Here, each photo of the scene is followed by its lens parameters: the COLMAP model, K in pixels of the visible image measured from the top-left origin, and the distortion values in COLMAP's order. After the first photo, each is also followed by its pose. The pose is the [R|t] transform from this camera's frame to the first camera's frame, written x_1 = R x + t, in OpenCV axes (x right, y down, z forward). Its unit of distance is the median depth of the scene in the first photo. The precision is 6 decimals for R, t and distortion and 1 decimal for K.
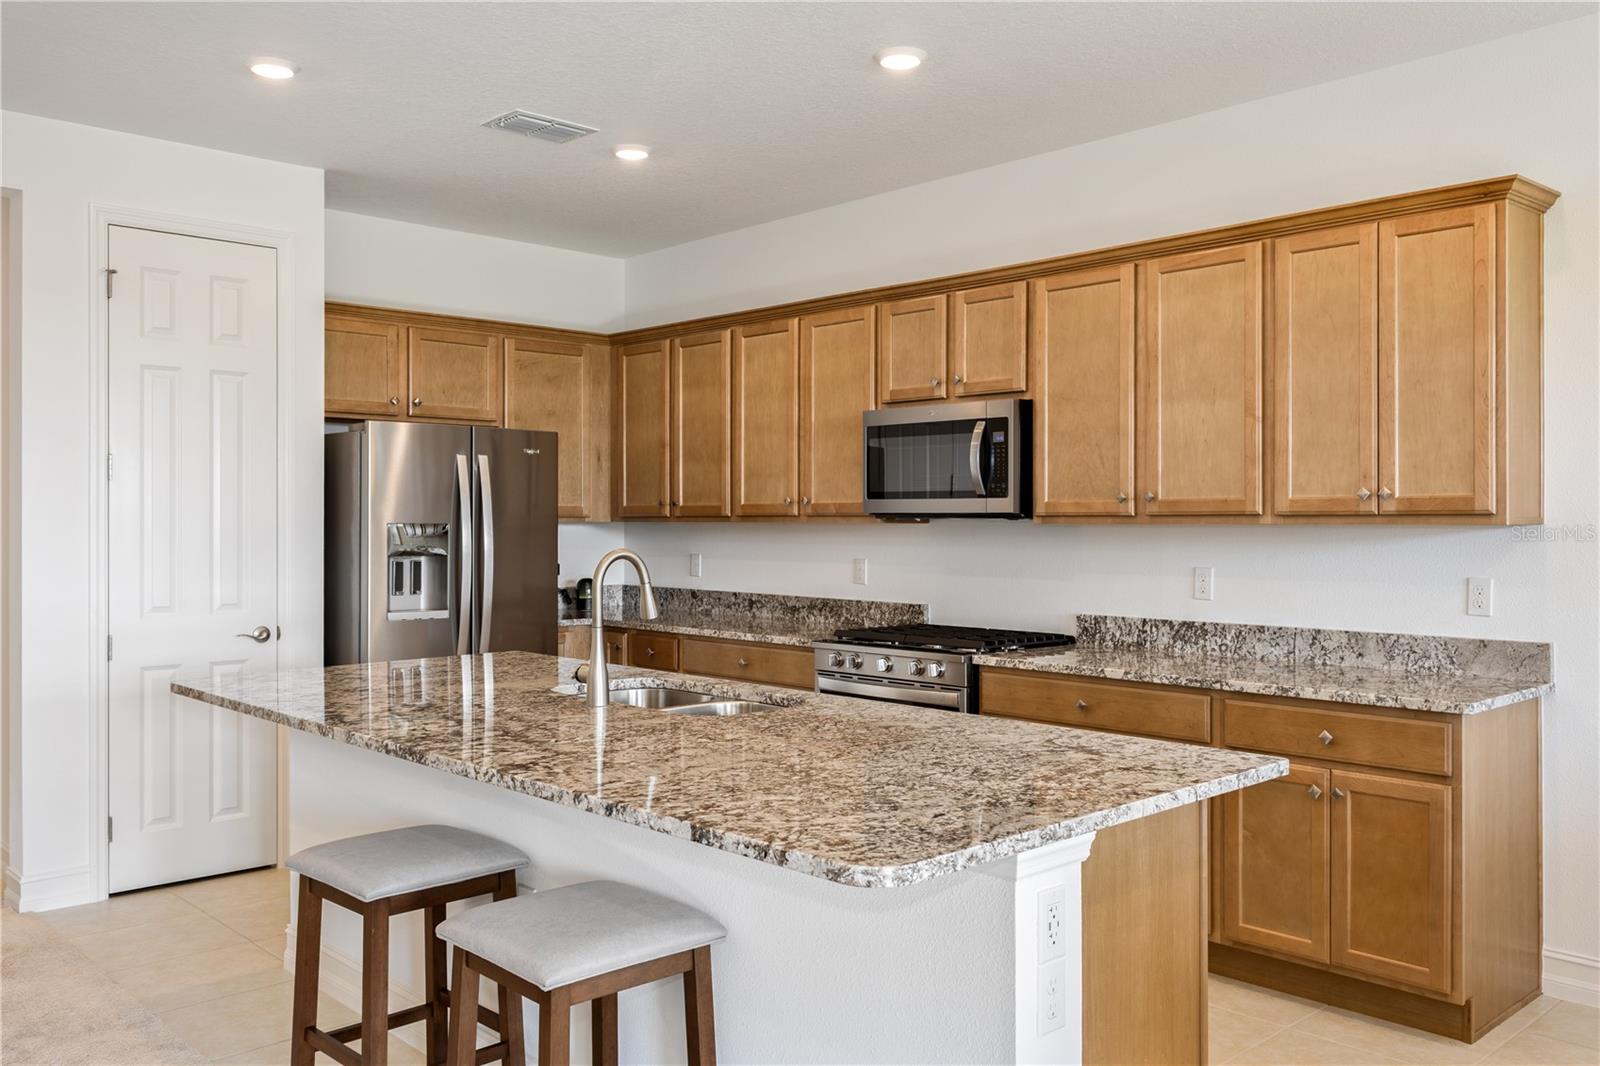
lens RADIAL K [[1309.5, 0, 800.4], [0, 1309.5, 523.5], [0, 0, 1]] dist [0.003737, -0.001787]
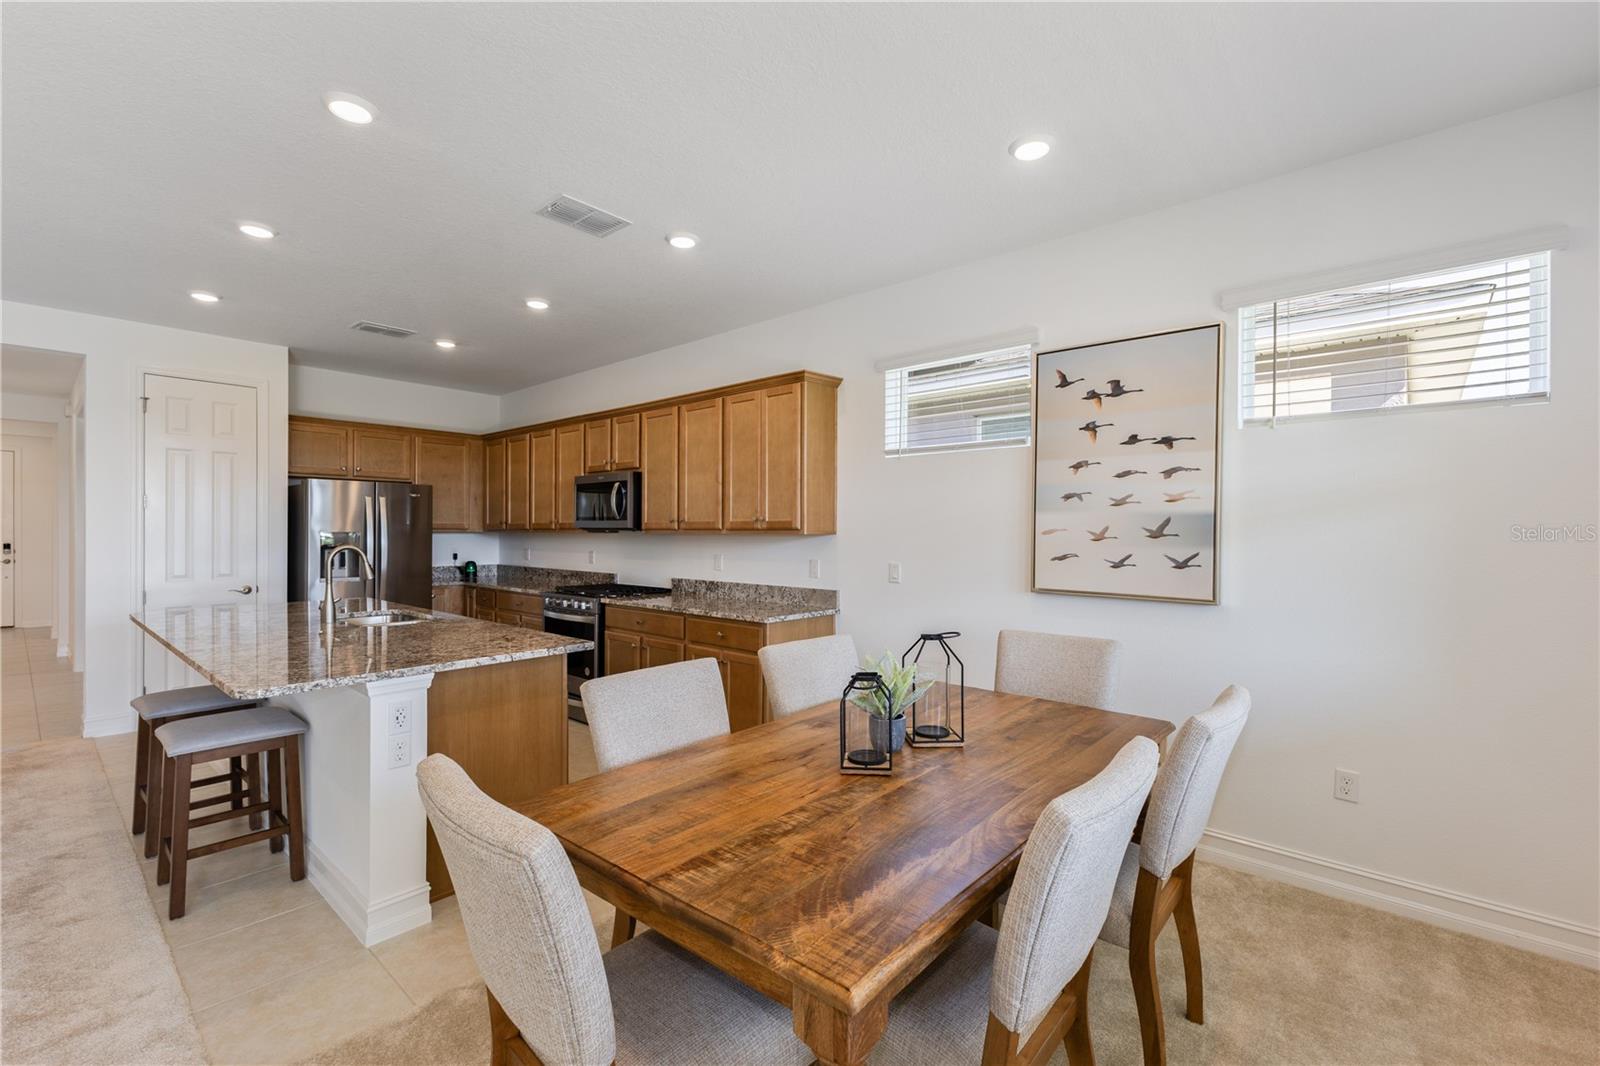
lens RADIAL K [[692.4, 0, 801.5], [0, 692.4, 534.7], [0, 0, 1]] dist [0.004841, 0.000519]
pose [[0.995798, 0.002942, 0.091526, 0.322774], [-0.003052, 0.999995, 0.001064, 0.000313], [-0.091522, -0.001338, 0.995802, -0.087661]]
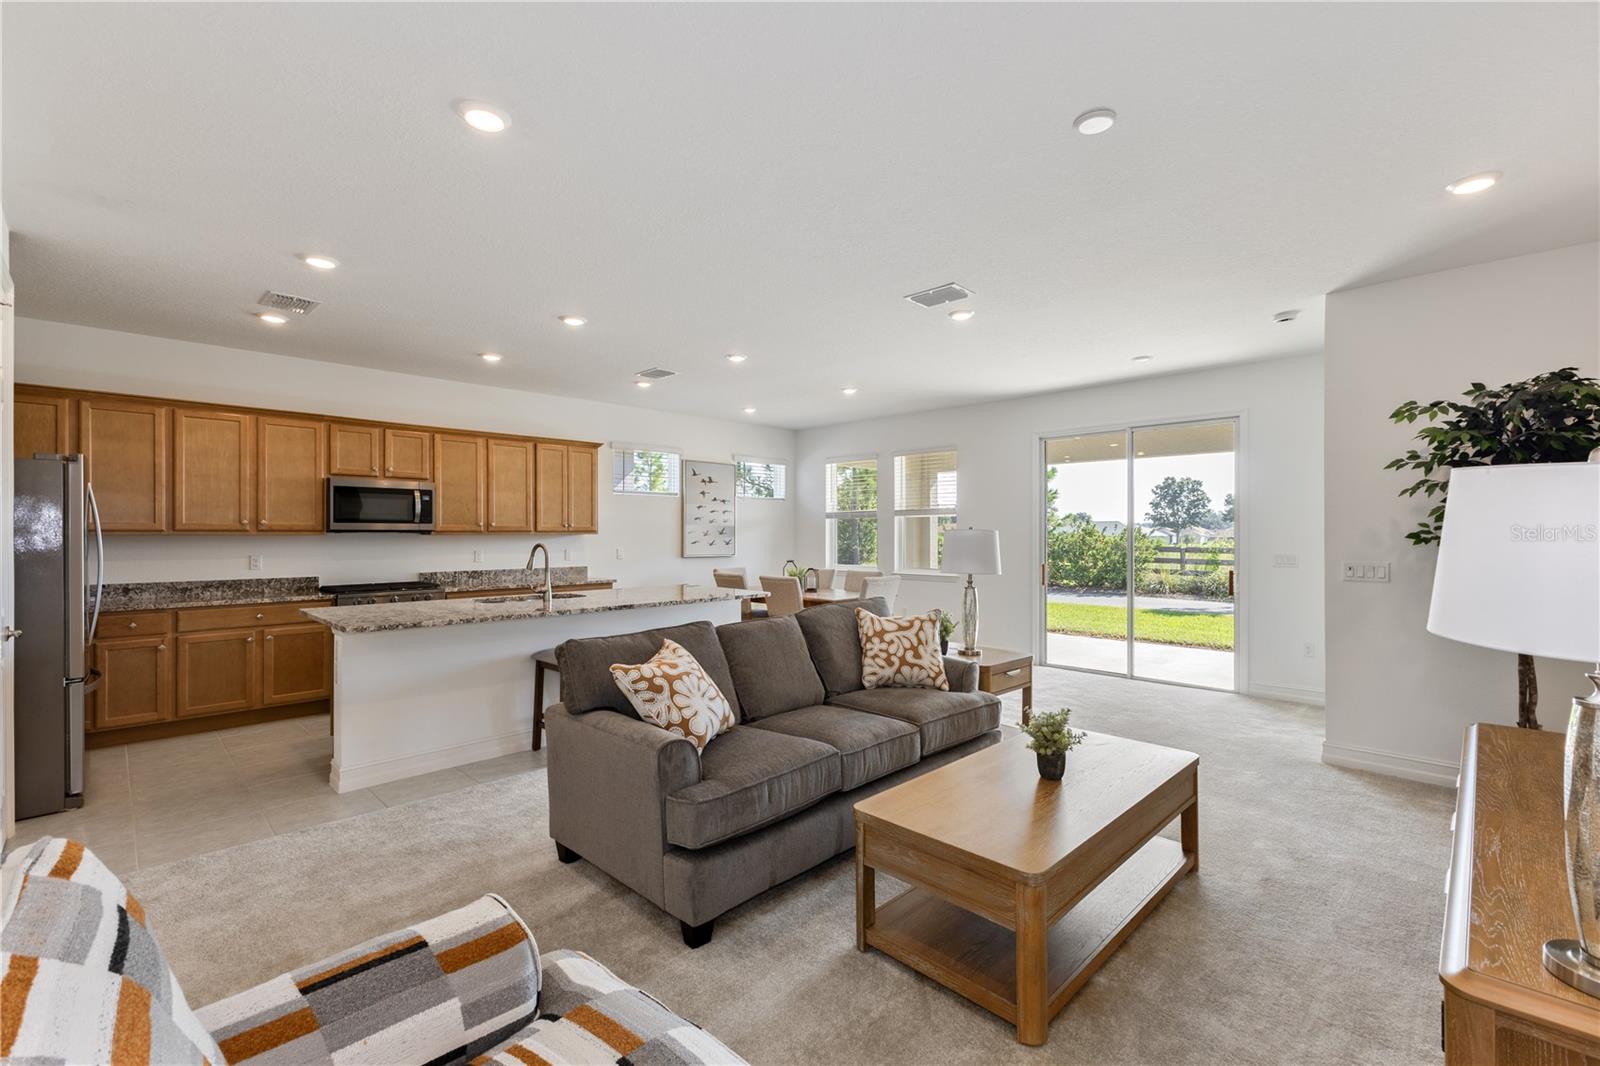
lens RADIAL K [[692.4, 0, 795.1], [0, 692.4, 526.3], [0, 0, 1]] dist [0.004841, 0.000519]
pose [[-0.028814, 0.005627, 0.999569, -1.105503], [0.000798, 0.999984, -0.005607, -0.008034], [-0.999584, 0.000636, -0.028818, 0.366303]]
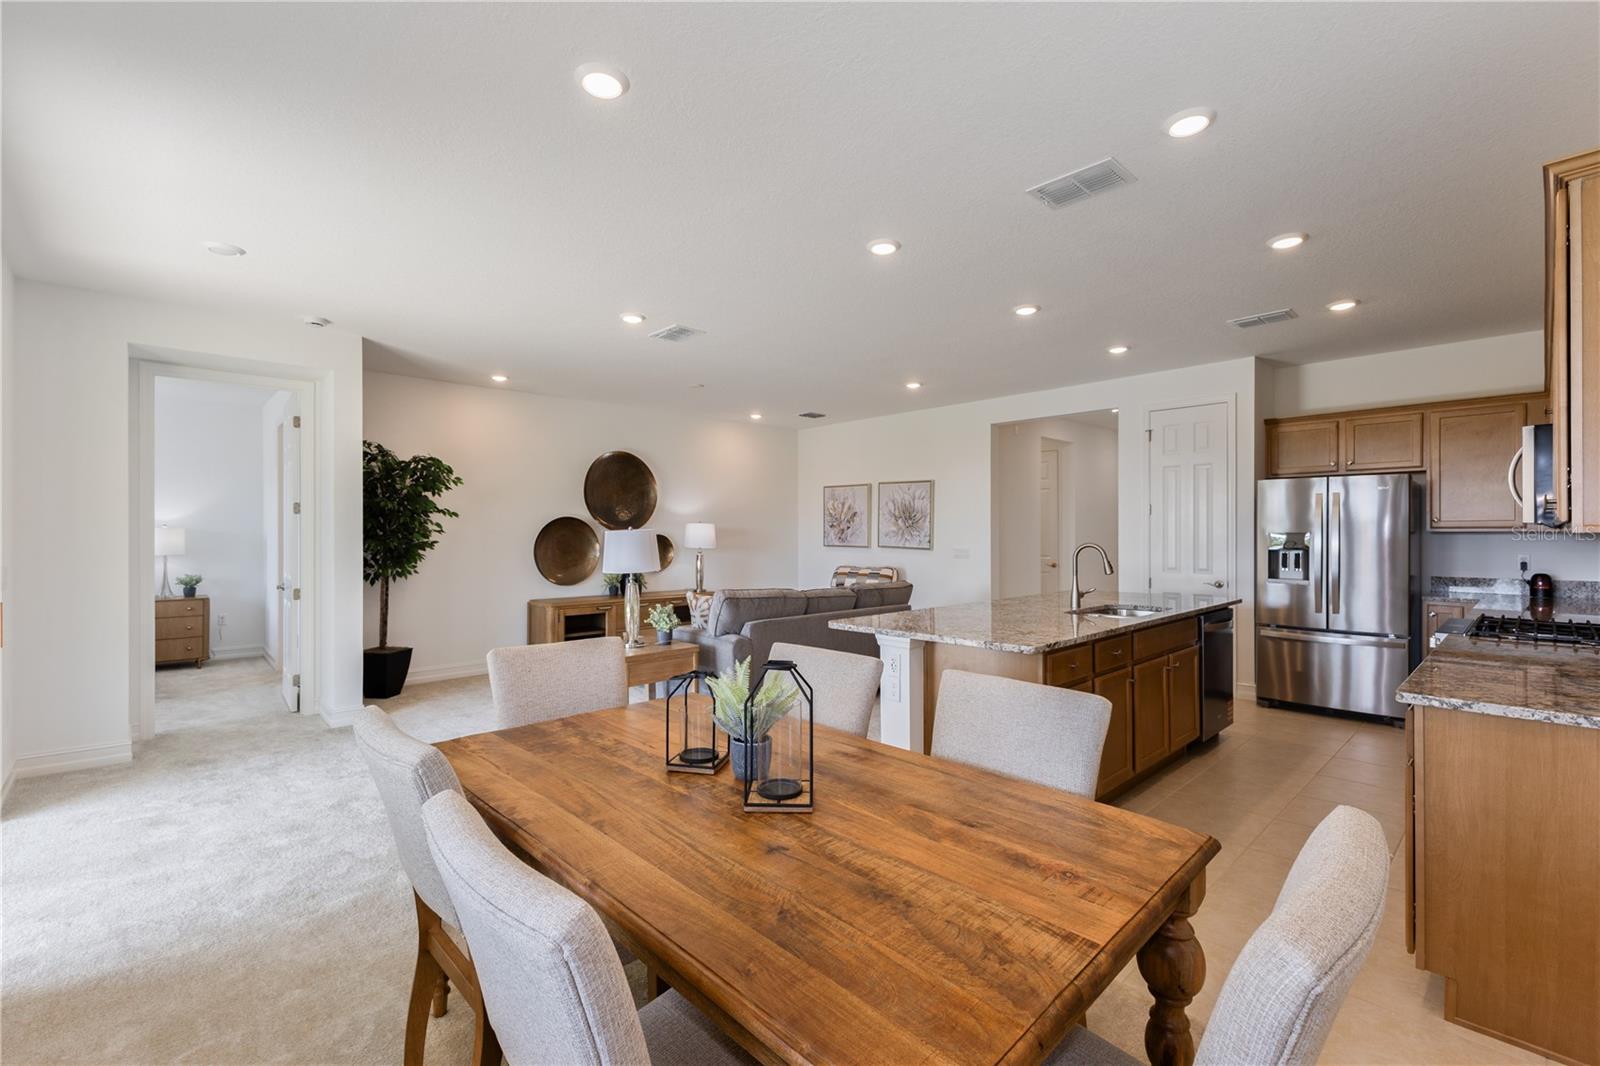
lens RADIAL K [[692.4, 0, 800.6], [0, 692.4, 531.8], [0, 0, 1]] dist [0.004841, 0.000519]
pose [[-0.002069, -0.001736, -0.999996, 0.771779], [-0.001093, 0.999998, -0.001734, 0.001131], [0.999997, 0.001089, -0.002071, 0.343021]]
